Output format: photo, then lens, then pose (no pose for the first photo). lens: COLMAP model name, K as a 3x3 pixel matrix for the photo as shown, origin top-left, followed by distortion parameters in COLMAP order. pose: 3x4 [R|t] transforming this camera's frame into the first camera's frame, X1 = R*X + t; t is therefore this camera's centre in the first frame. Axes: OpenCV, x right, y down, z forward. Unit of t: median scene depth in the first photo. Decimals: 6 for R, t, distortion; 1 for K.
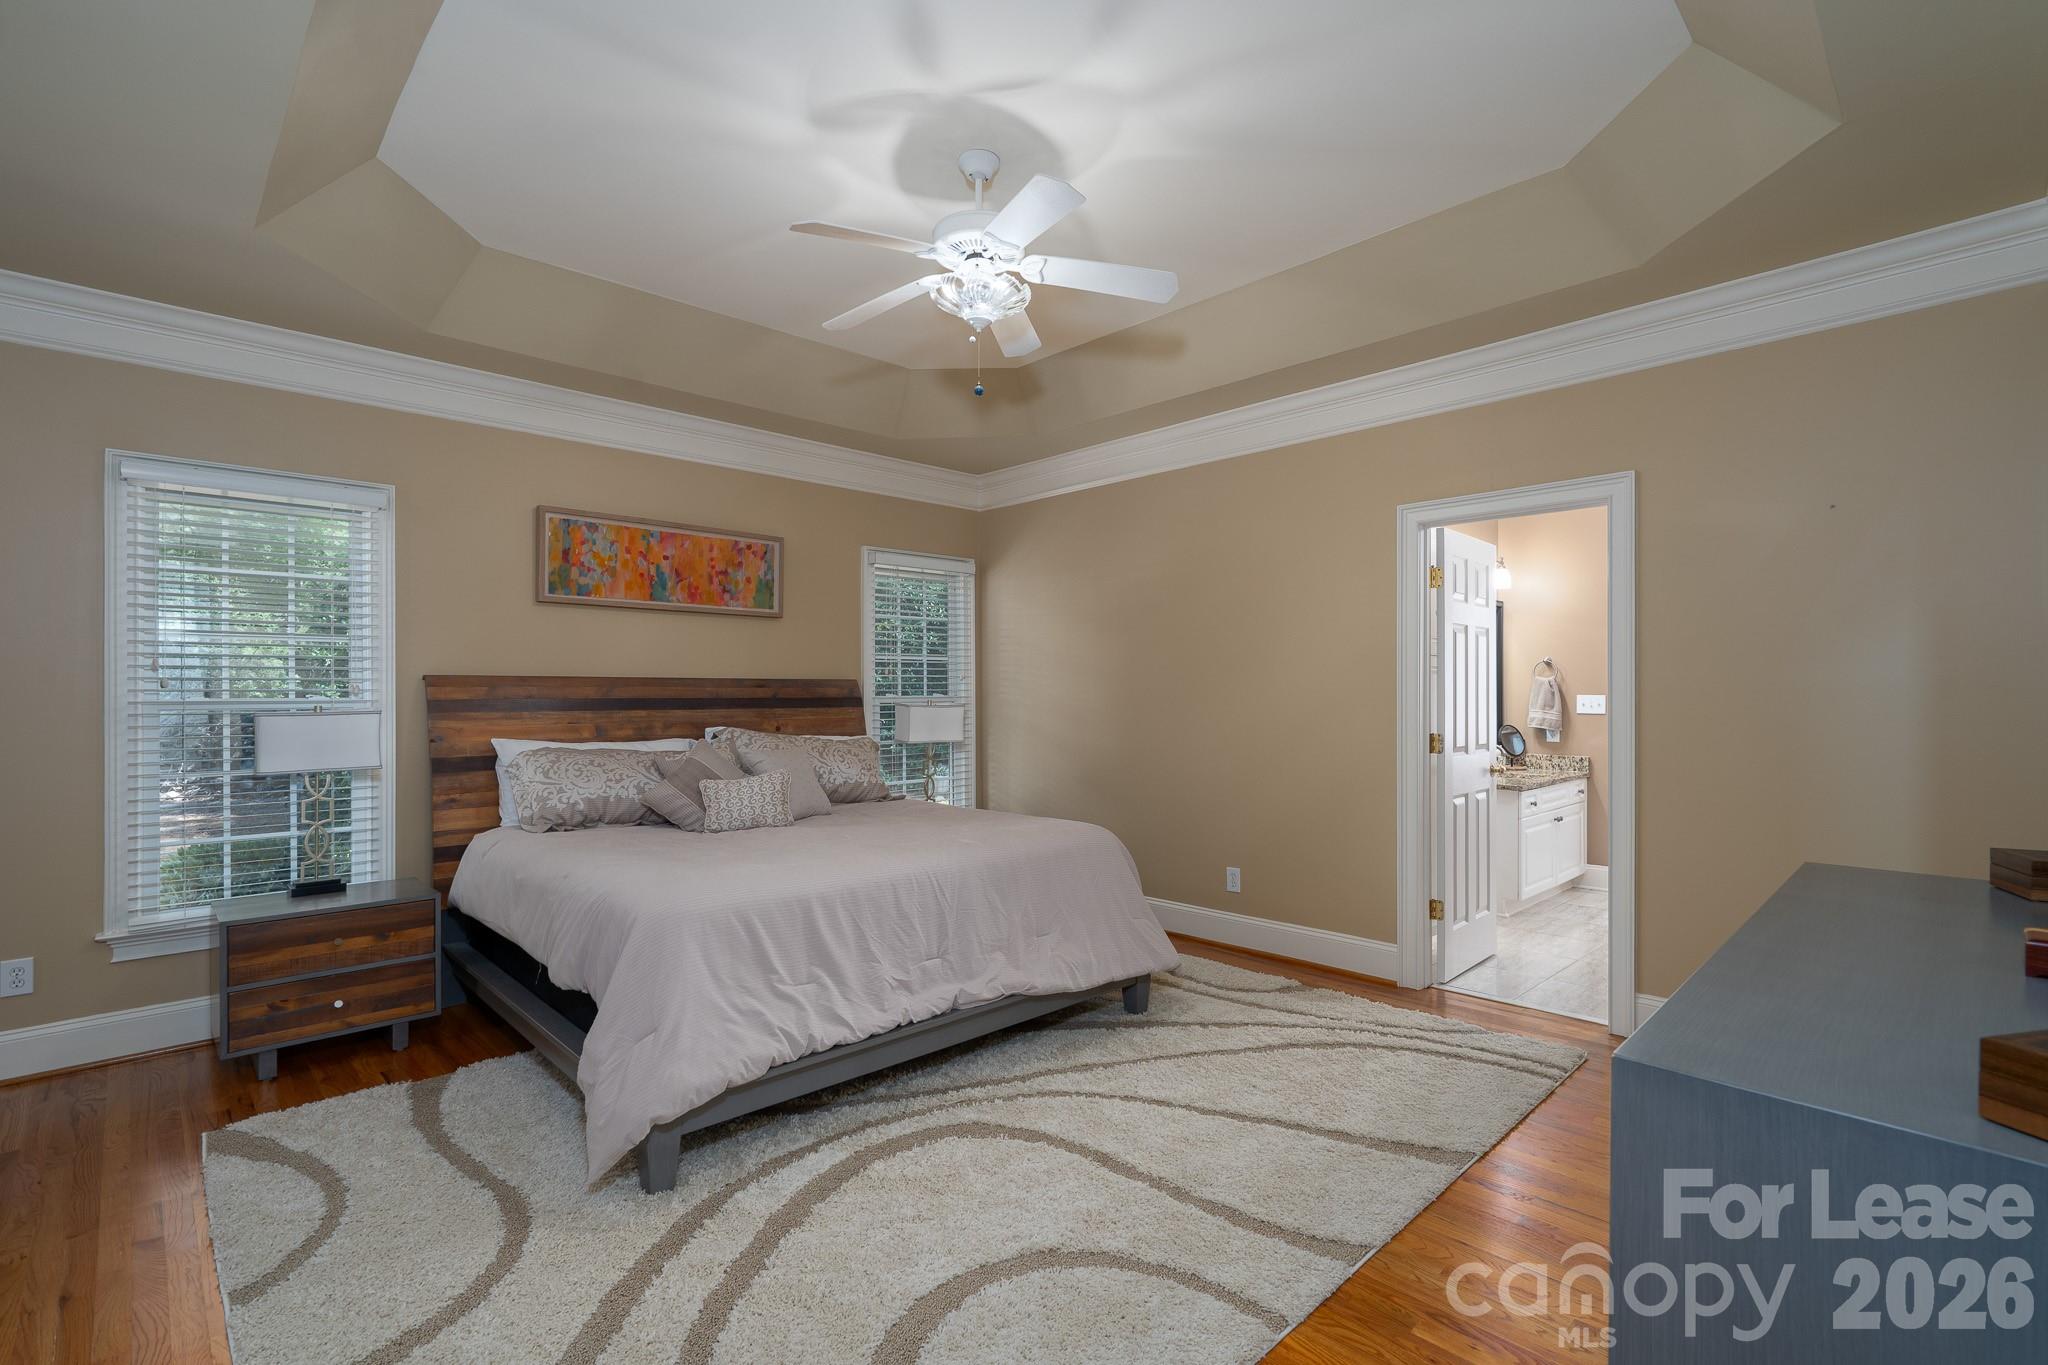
lens RADIAL K [[942.1, 0, 1020.7], [0, 942.1, 688.0], [0, 0, 1]] dist [-0.009905, 0.001118]
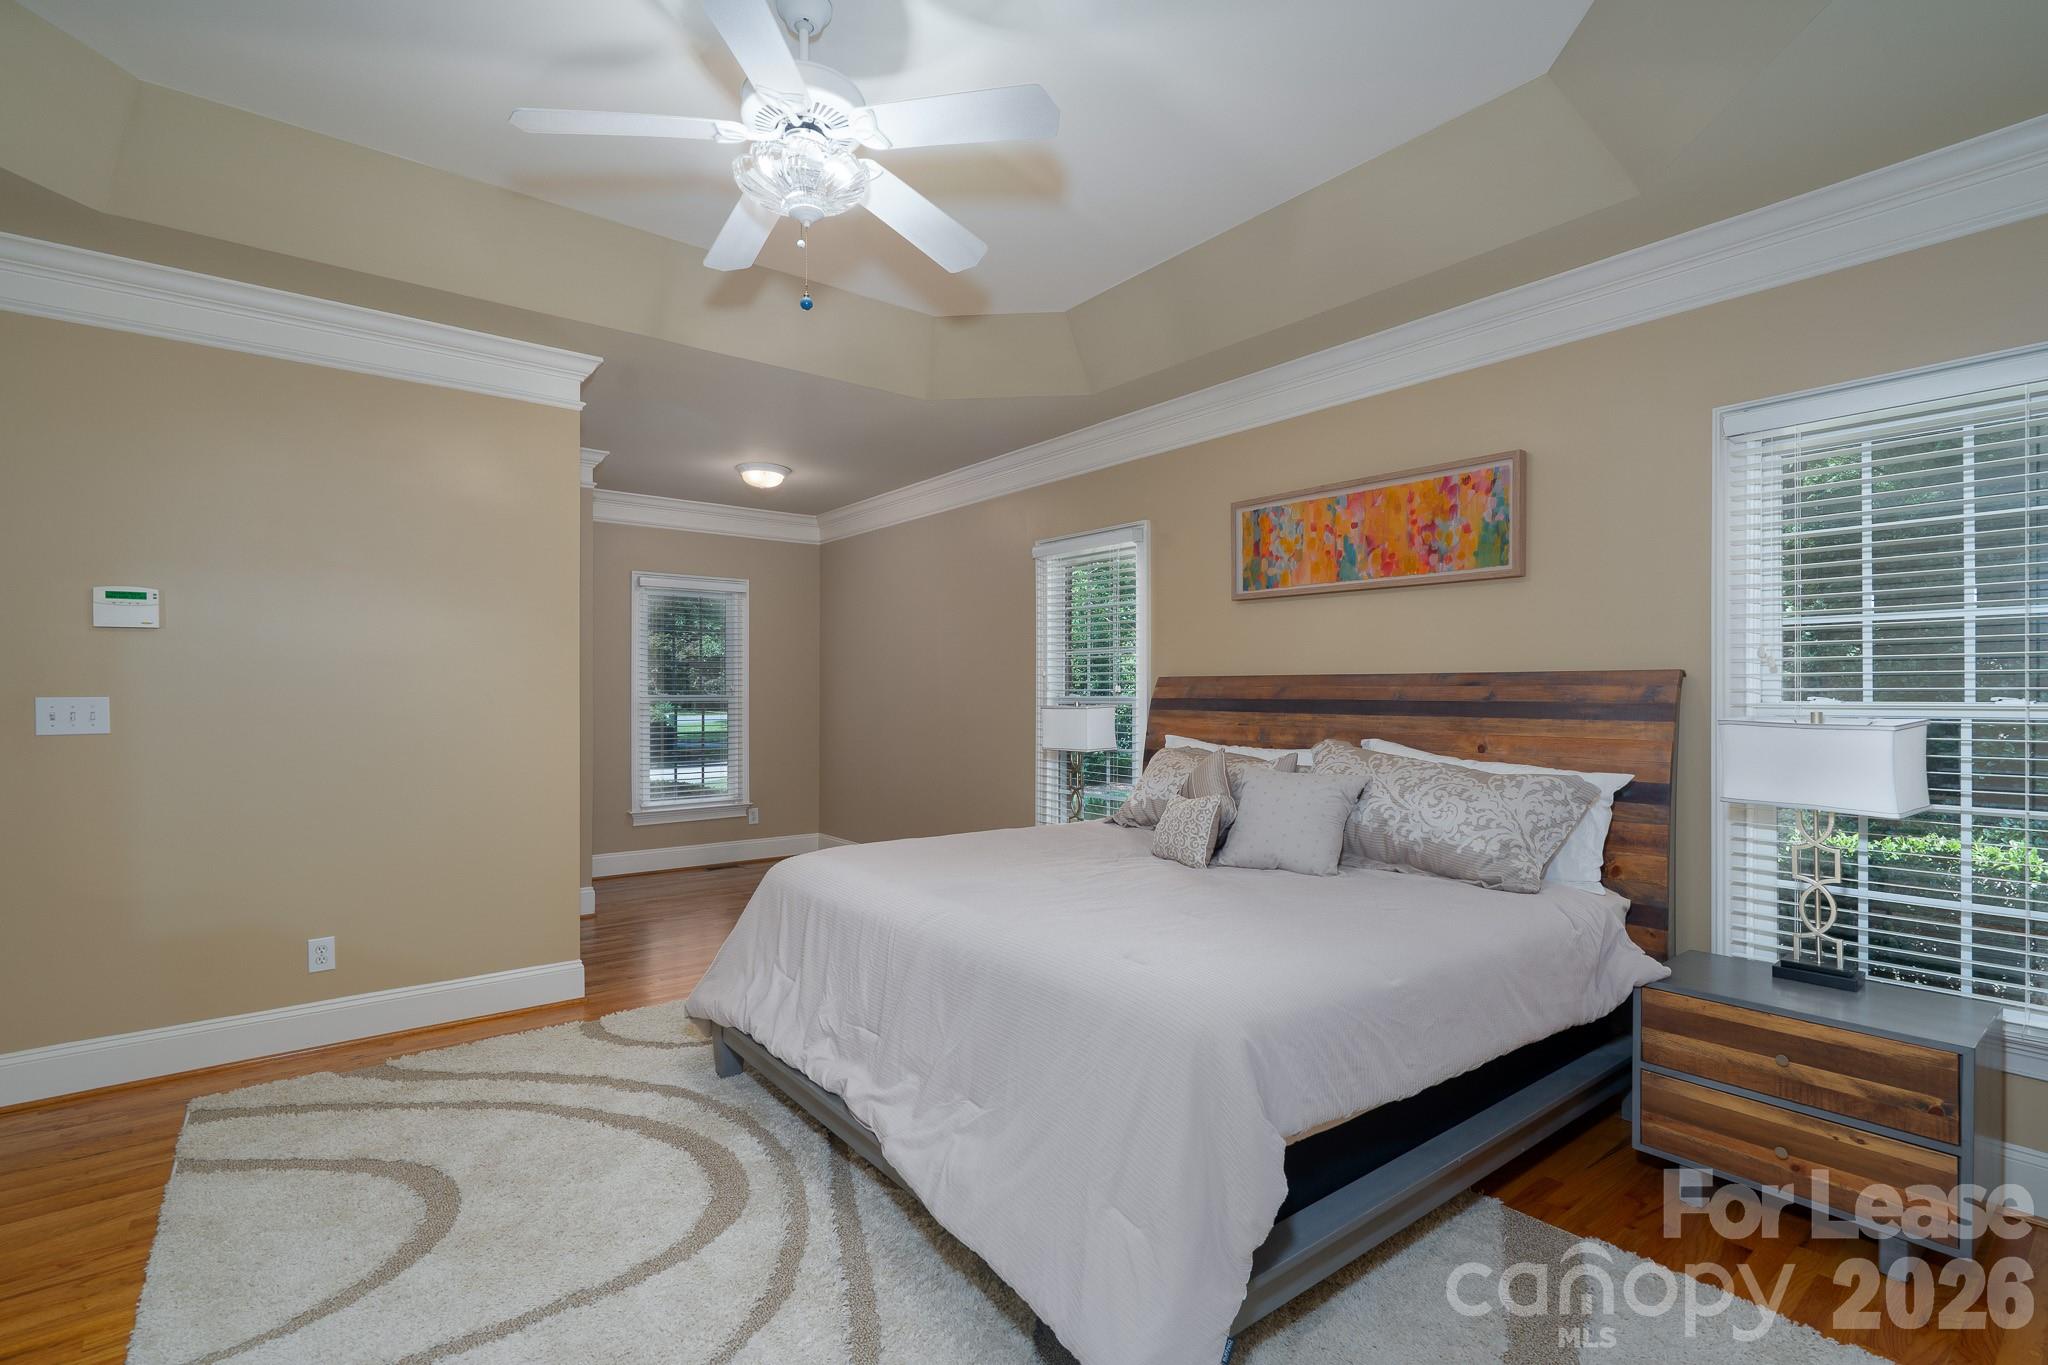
lens RADIAL K [[942.1, 0, 1019.0], [0, 942.1, 691.7], [0, 0, 1]] dist [-0.009905, 0.001118]
pose [[-0.099401, 0.003033, -0.995043, 0.457922], [0.005465, 0.999982, 0.002502, 0.000250], [0.995032, -0.005189, -0.099416, 0.805422]]
